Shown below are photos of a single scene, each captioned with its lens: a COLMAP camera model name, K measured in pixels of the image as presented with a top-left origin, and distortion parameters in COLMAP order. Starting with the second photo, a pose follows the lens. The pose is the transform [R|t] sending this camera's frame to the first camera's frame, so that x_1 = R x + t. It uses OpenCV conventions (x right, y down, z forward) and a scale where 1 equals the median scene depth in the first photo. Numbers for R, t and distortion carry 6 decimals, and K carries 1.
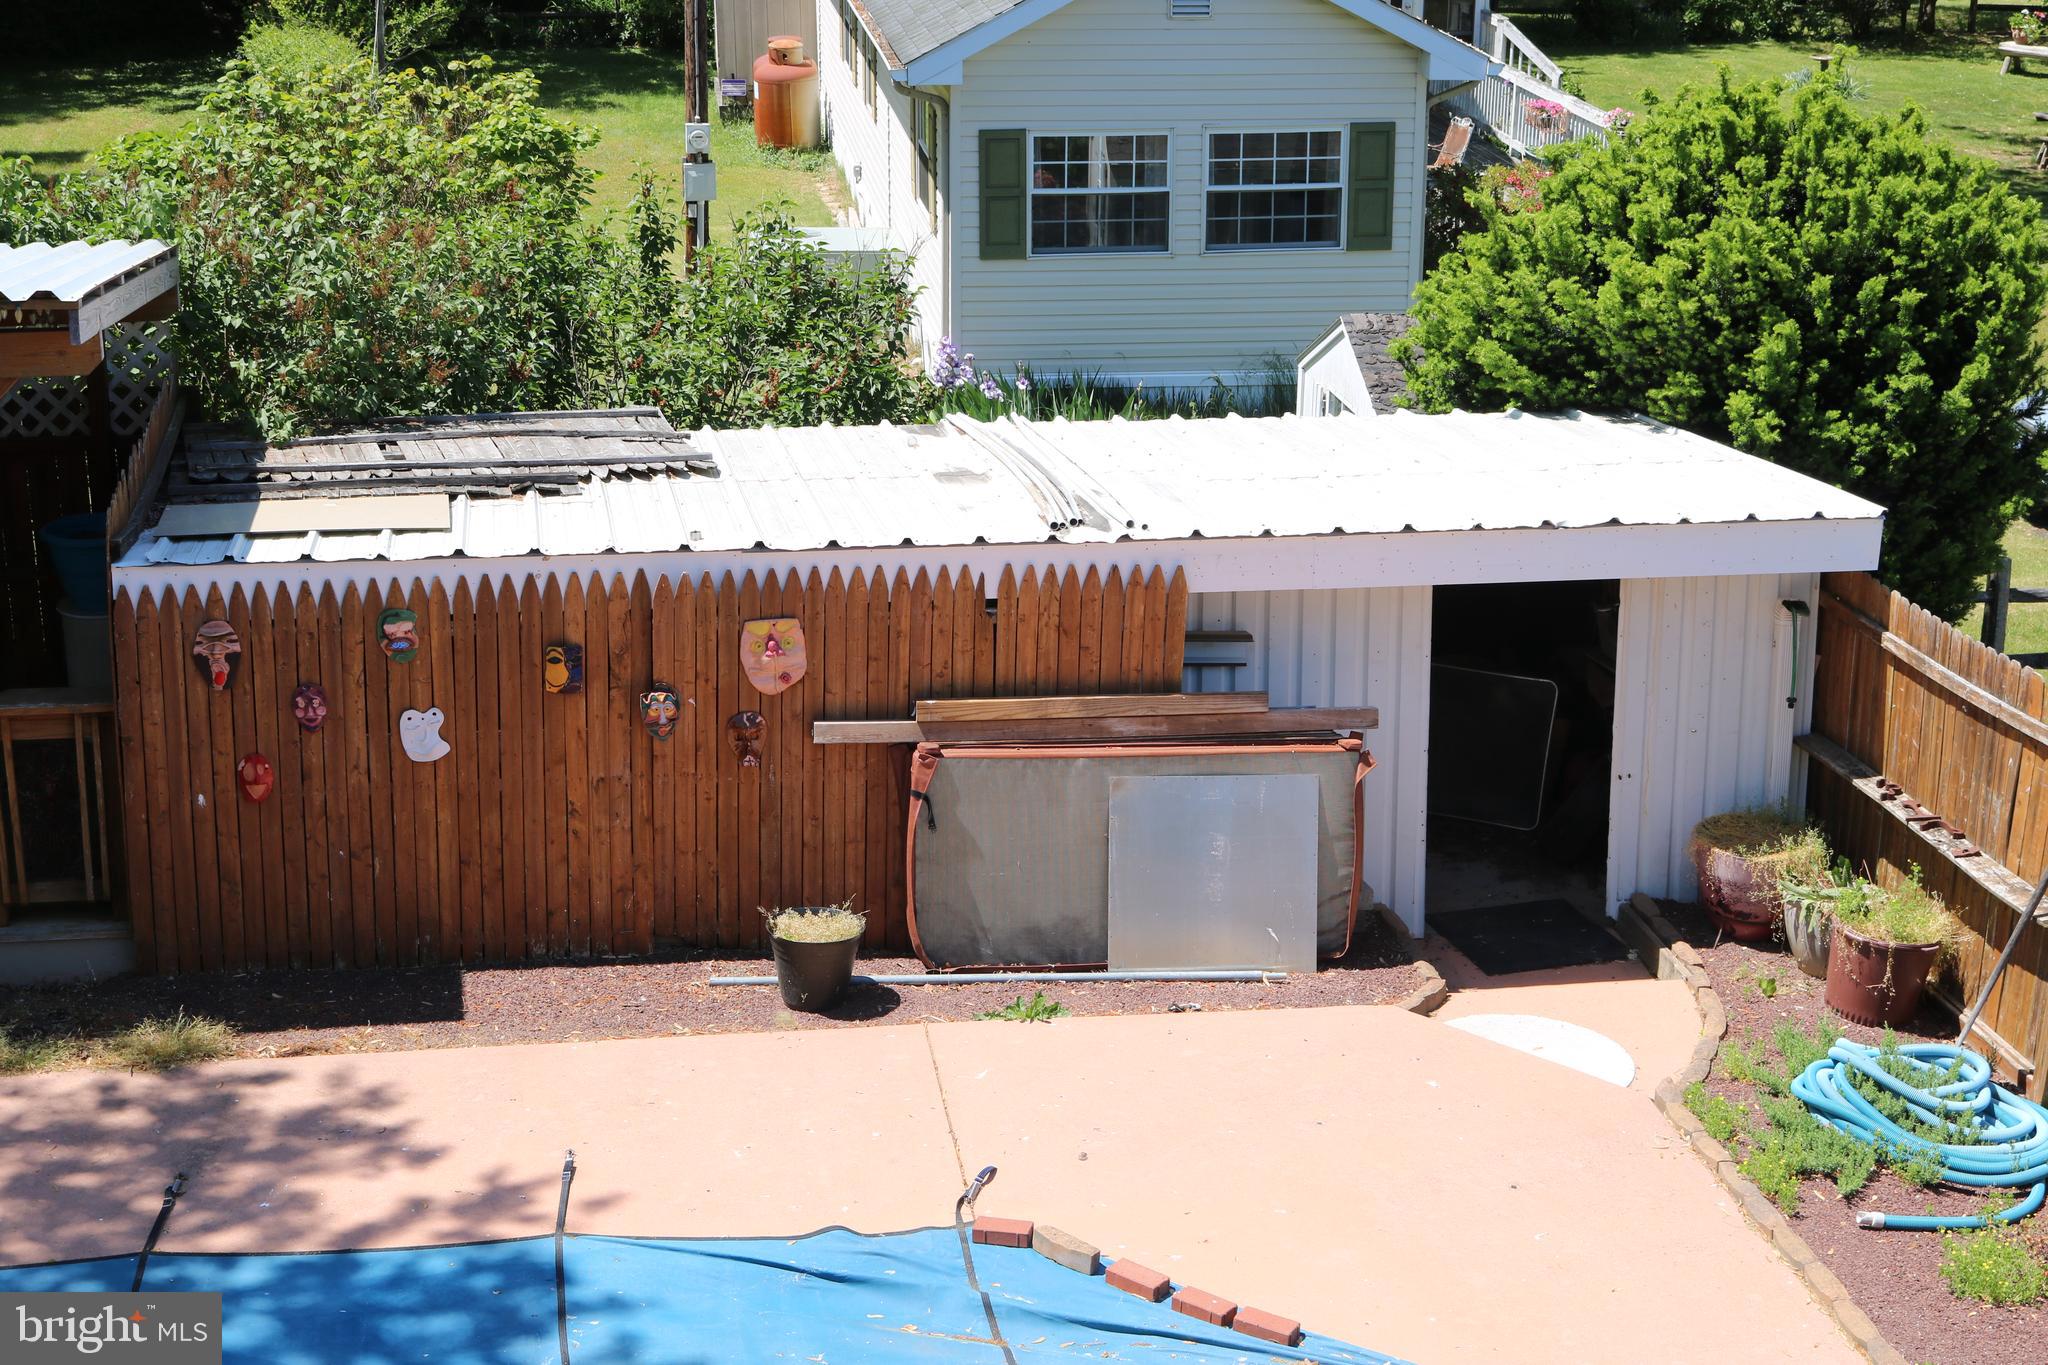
lens RADIAL K [[3059.0, 0, 1015.1], [0, 3059.0, 687.9], [0, 0, 1]] dist [-0.050947, 0.000000]
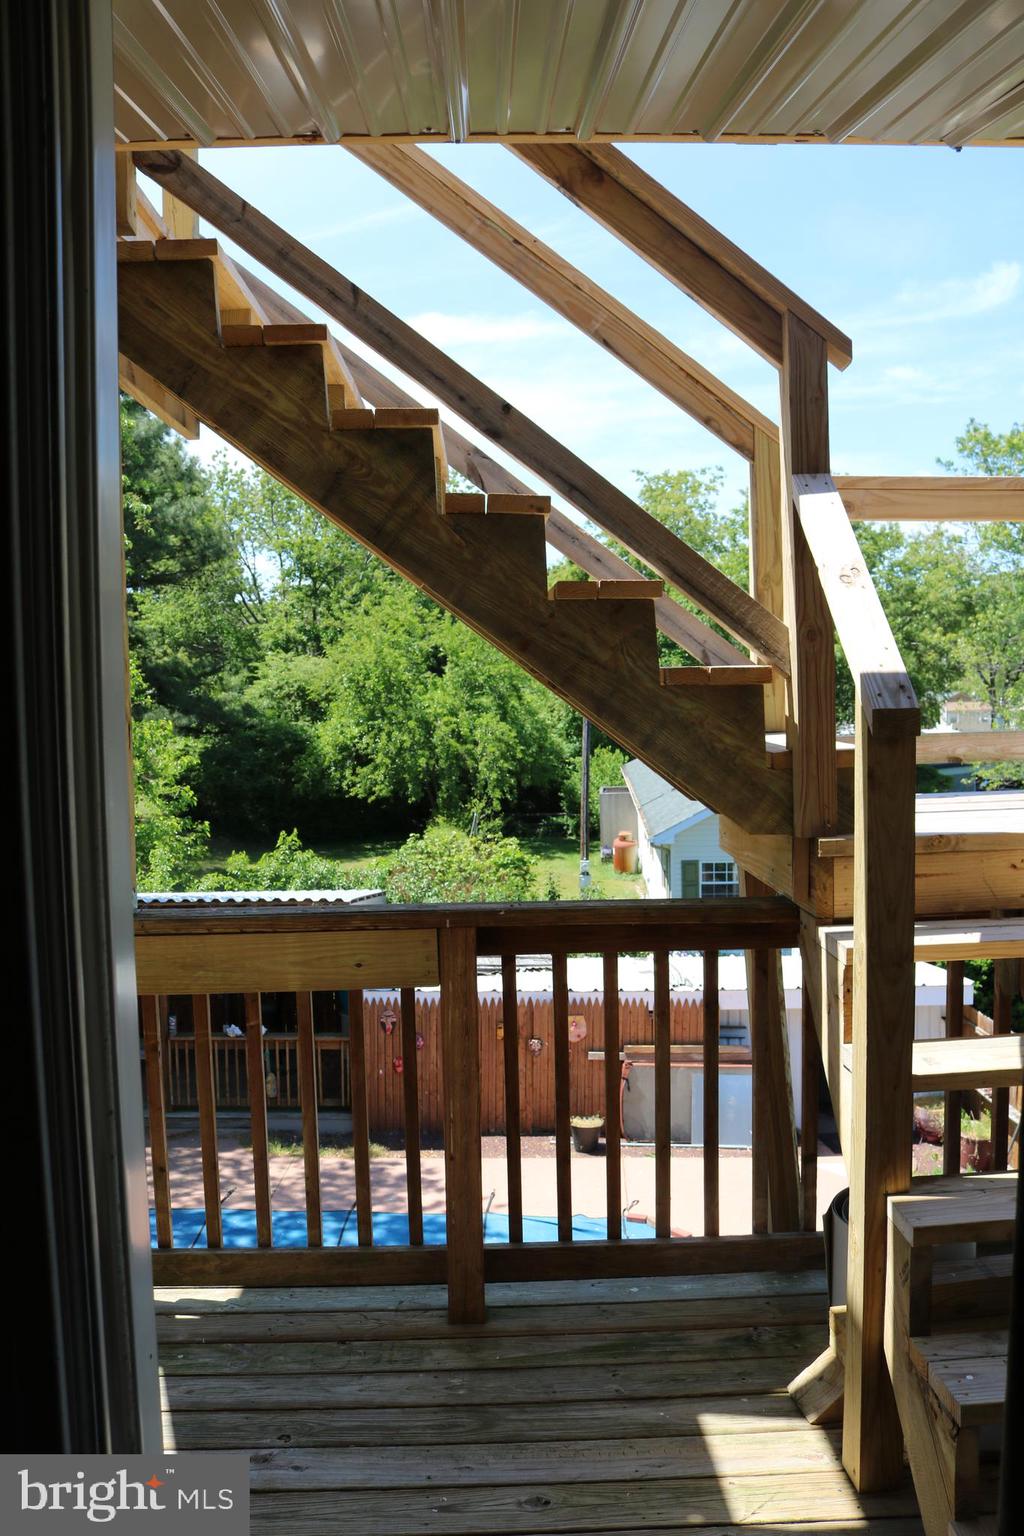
lens RADIAL K [[1274.8, 0, 522.7], [0, 1274.8, 772.2], [0, 0, 1]] dist [-0.156629, 0.127826]
pose [[0.984560, -0.013194, -0.174549, 0.083688], [-0.032576, 0.965925, -0.256762, 0.063796], [0.171989, 0.258484, 0.950582, -0.209076]]
